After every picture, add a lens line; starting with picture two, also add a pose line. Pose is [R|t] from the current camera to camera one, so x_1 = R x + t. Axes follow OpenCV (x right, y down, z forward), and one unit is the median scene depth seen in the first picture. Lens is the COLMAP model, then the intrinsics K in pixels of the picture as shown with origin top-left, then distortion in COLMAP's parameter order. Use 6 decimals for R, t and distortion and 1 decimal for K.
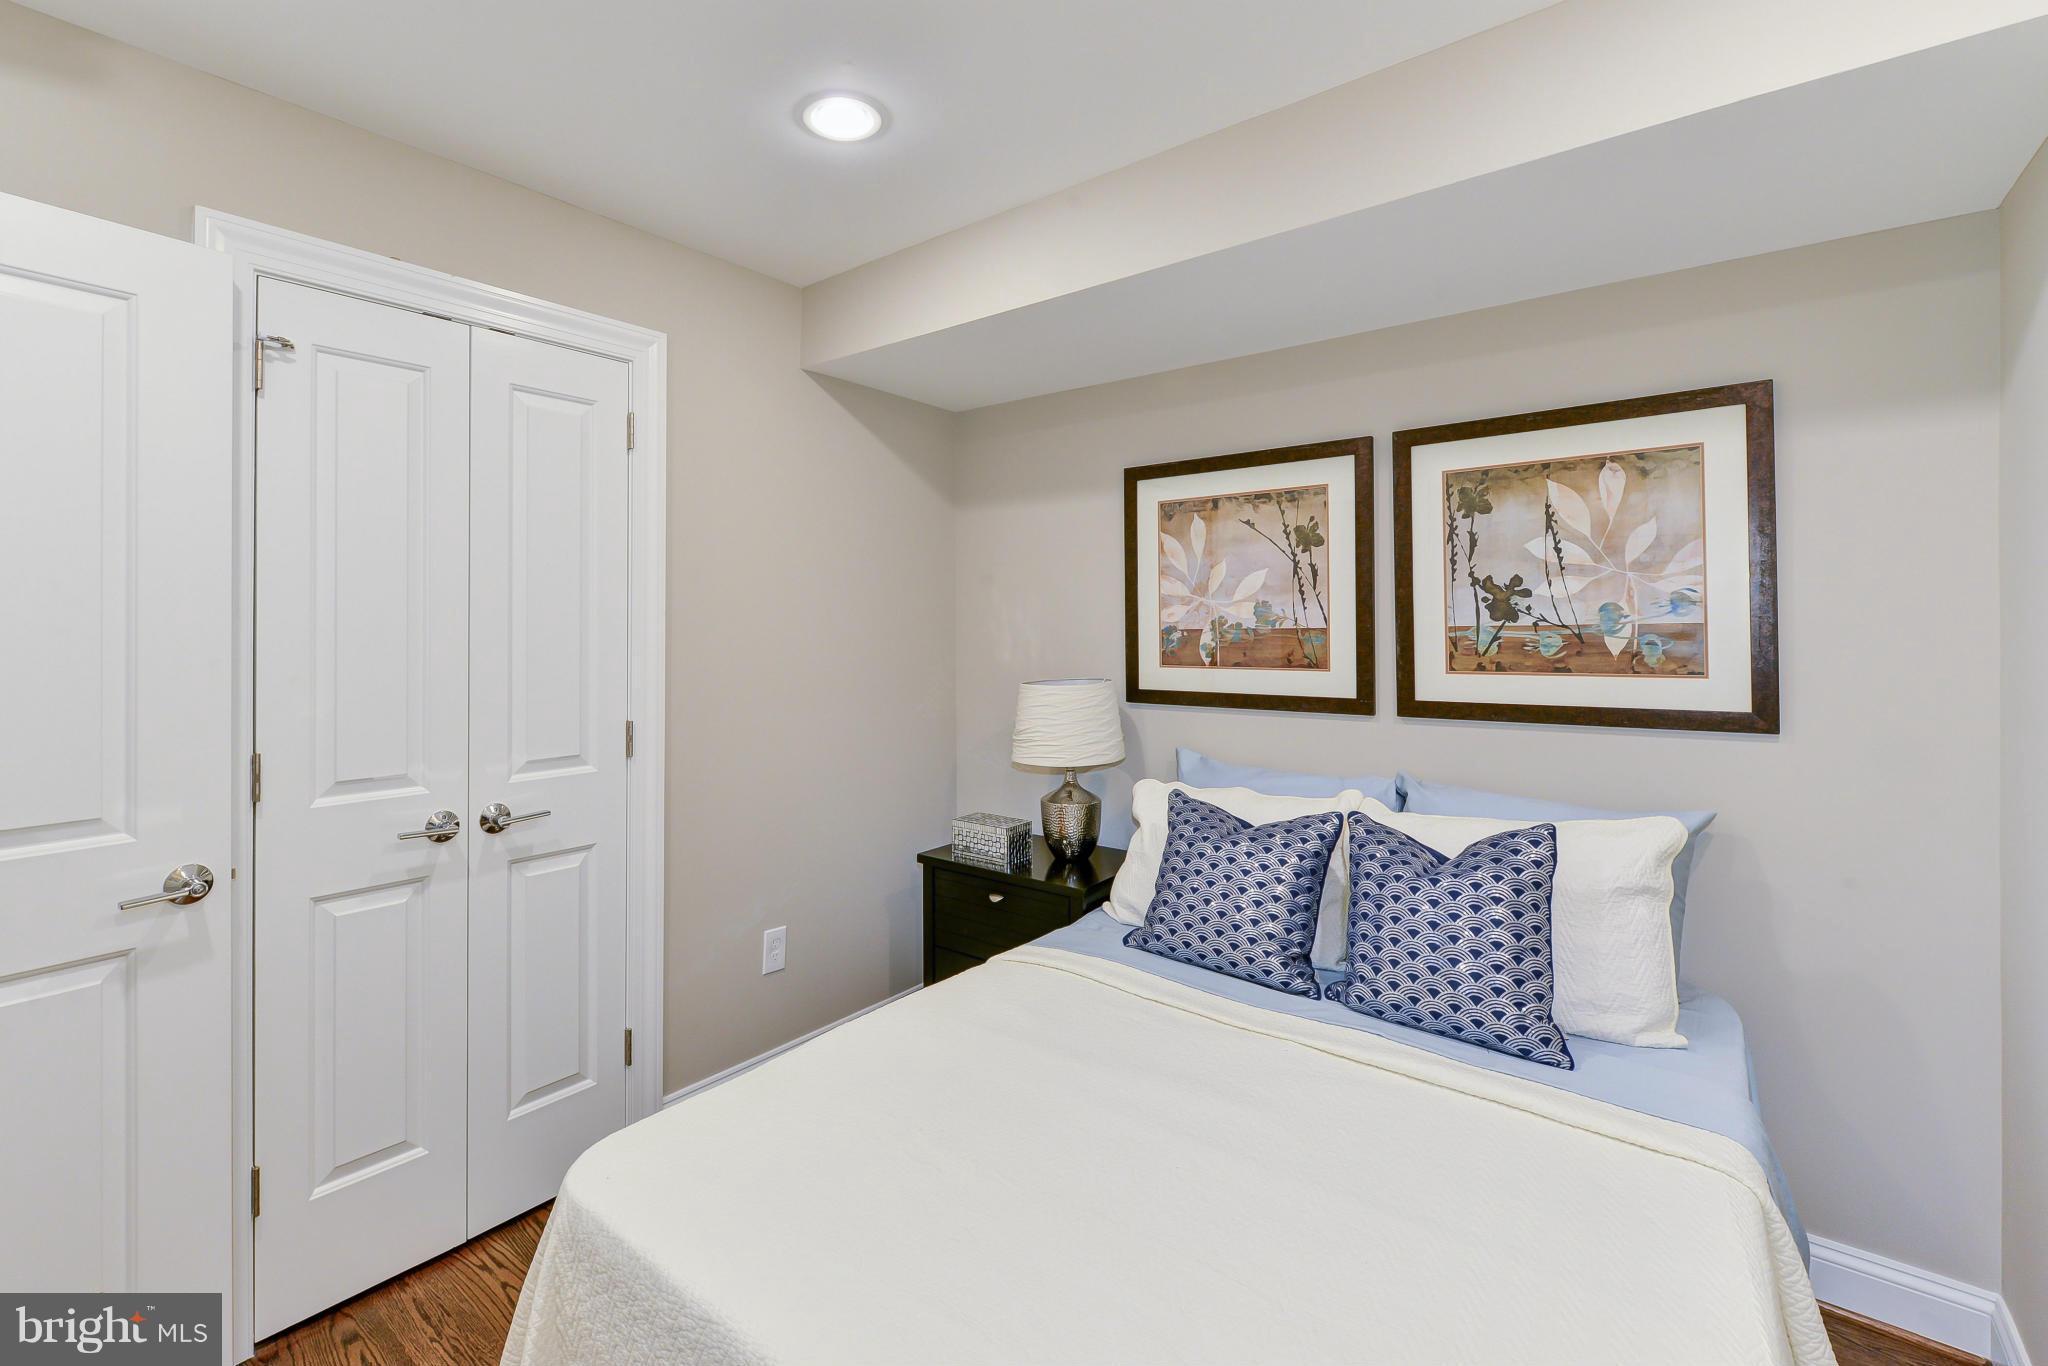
lens RADIAL K [[880.4, 0, 990.8], [0, 880.4, 630.0], [0, 0, 1]] dist [-0.003974, -0.000638]
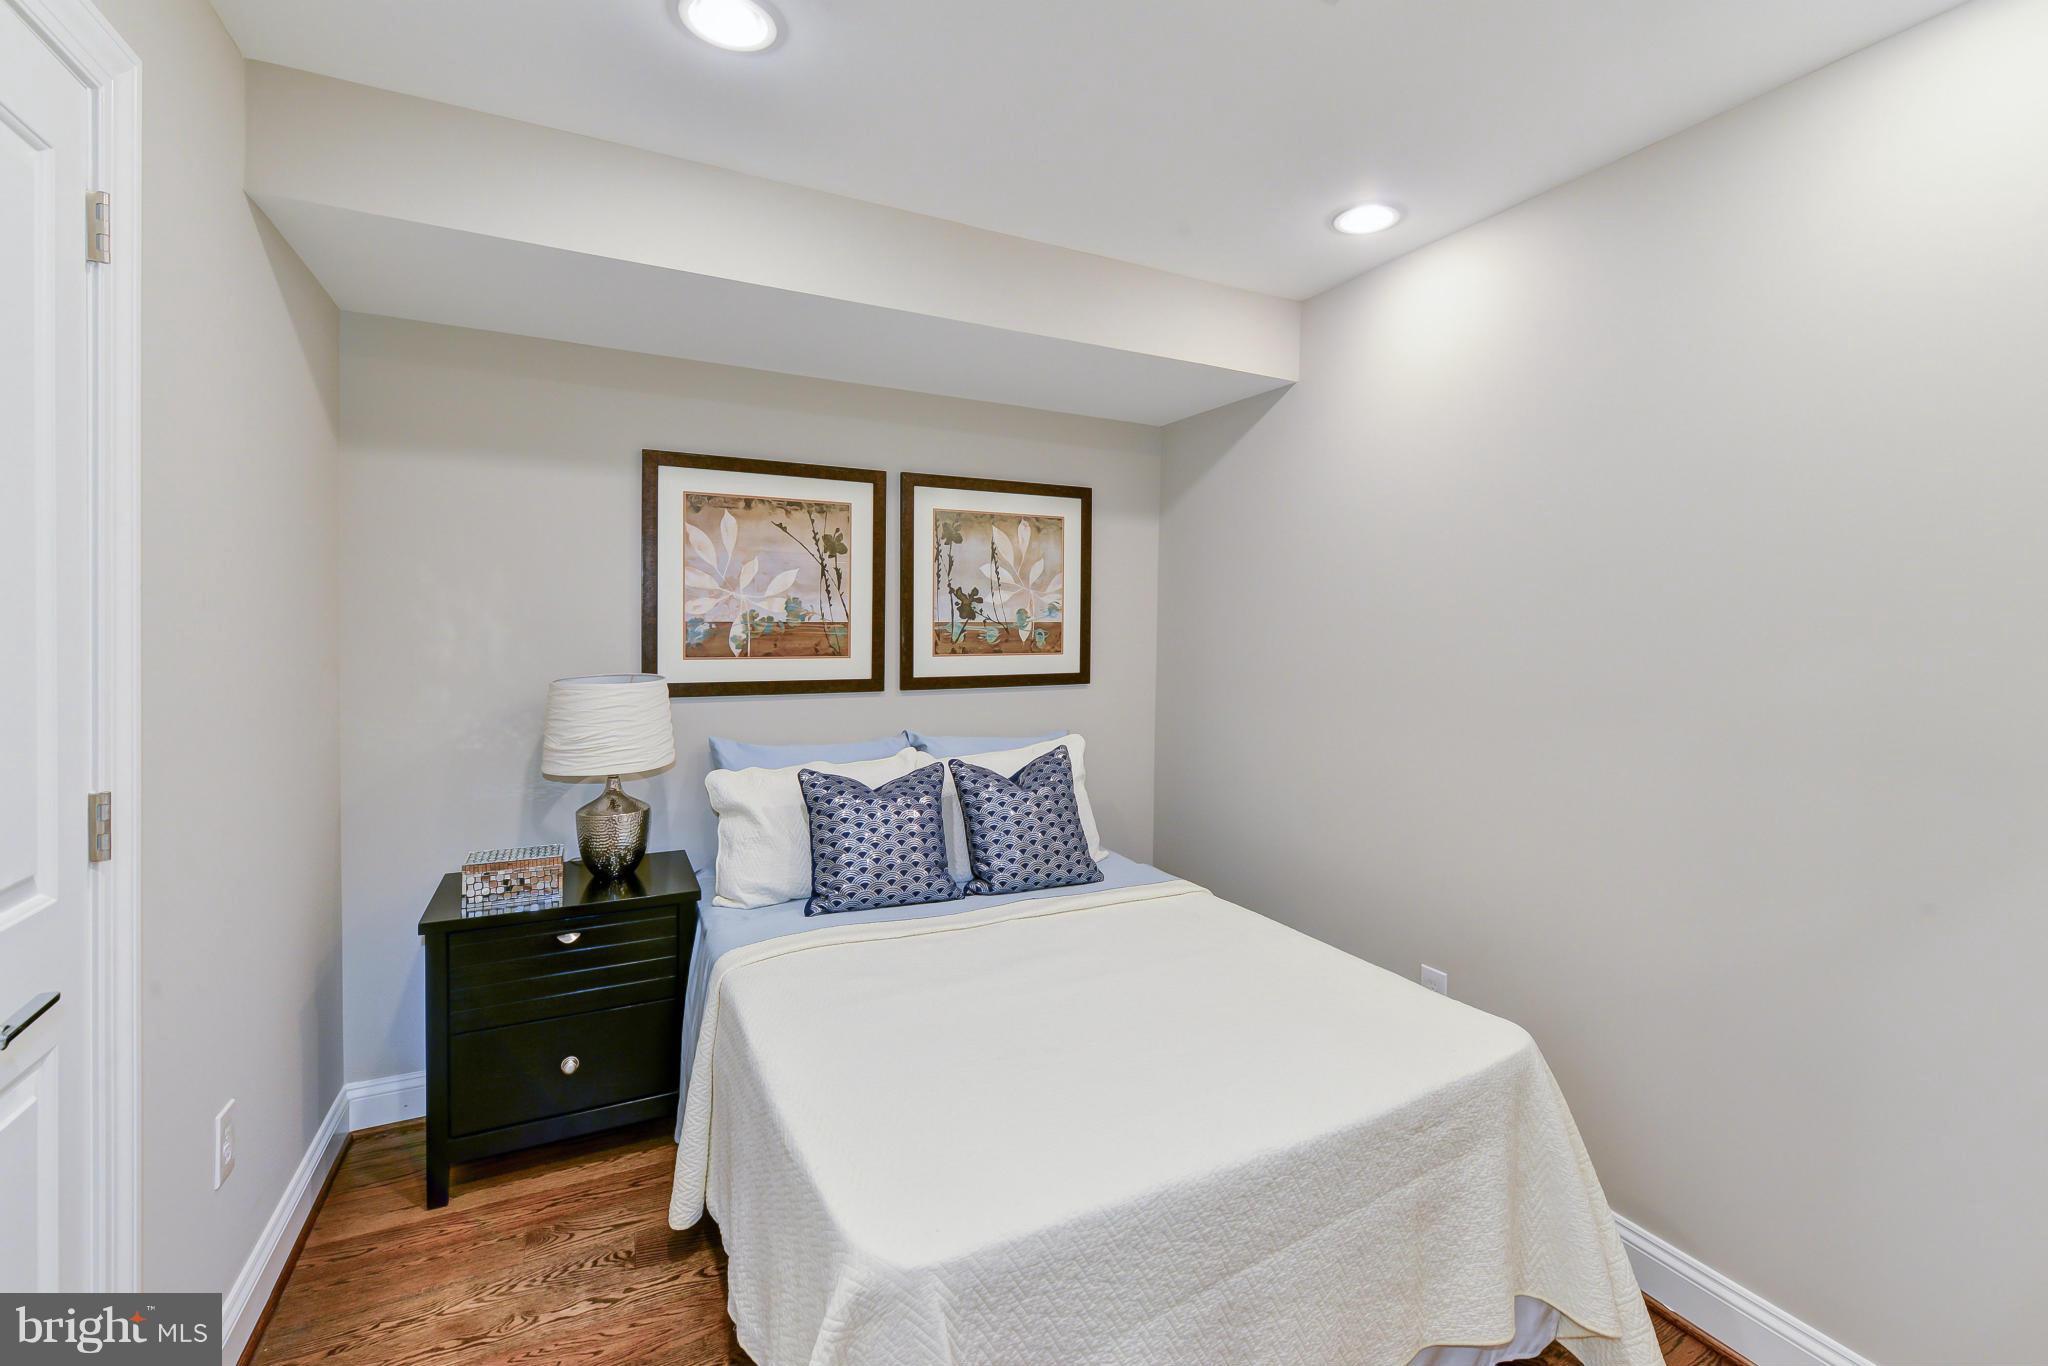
lens RADIAL K [[865.3, 0, 1025.4], [0, 865.3, 658.6], [0, 0, 1]] dist [-0.001690, -0.000124]
pose [[0.415637, -0.033342, 0.908919, -0.606913], [-0.012844, 0.999013, 0.042520, -0.006113], [-0.909440, -0.029347, 0.414798, 0.283097]]
